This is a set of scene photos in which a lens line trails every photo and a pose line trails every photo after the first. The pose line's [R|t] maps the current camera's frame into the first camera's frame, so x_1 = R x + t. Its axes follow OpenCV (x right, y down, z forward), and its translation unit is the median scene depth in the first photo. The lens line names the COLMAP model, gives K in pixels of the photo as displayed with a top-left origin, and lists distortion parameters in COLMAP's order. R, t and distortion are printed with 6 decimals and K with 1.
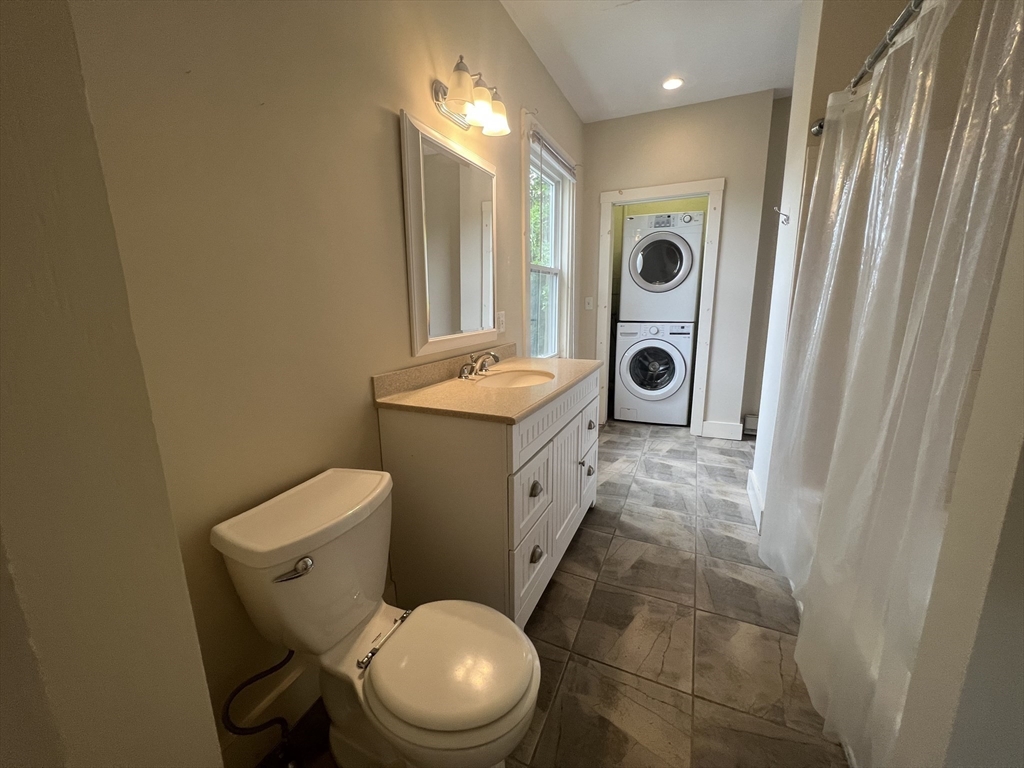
lens RADIAL K [[410.4, 0, 508.3], [0, 410.4, 383.4], [0, 0, 1]] dist [0.000072, 0.000556]
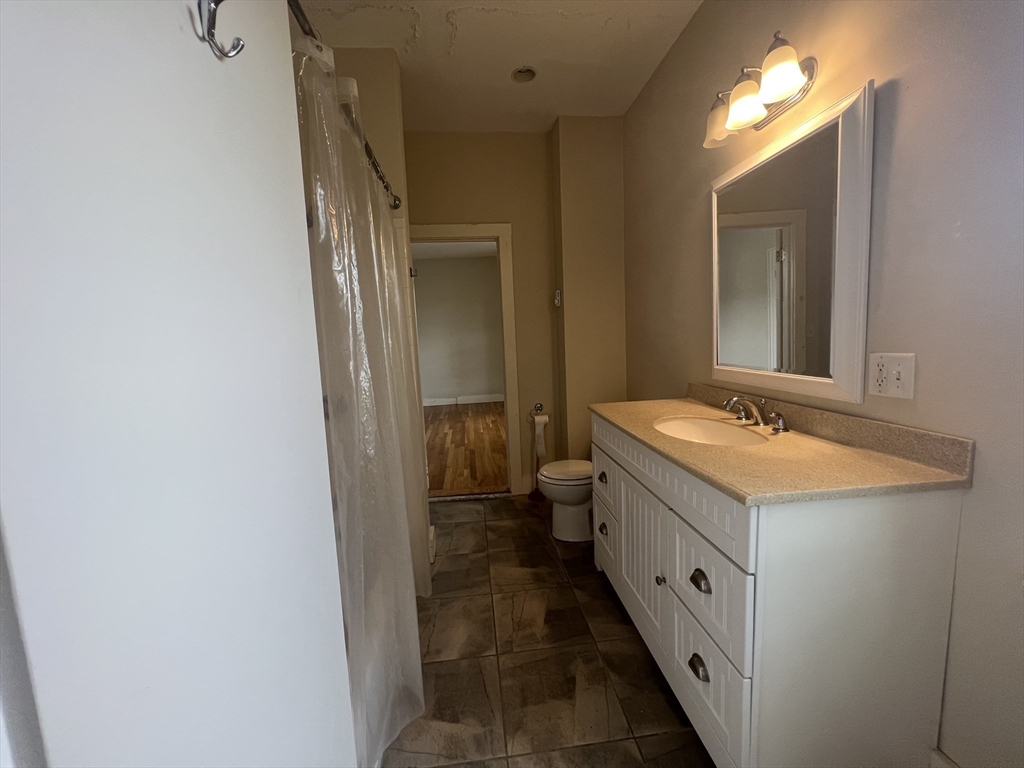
lens RADIAL K [[410.4, 0, 508.3], [0, 410.4, 383.4], [0, 0, 1]] dist [0.000072, 0.000556]
pose [[-0.862484, 0.109432, -0.494111, 0.391043], [-0.047772, 0.954378, 0.294756, -0.167837], [0.503824, 0.277827, -0.817908, 0.755811]]
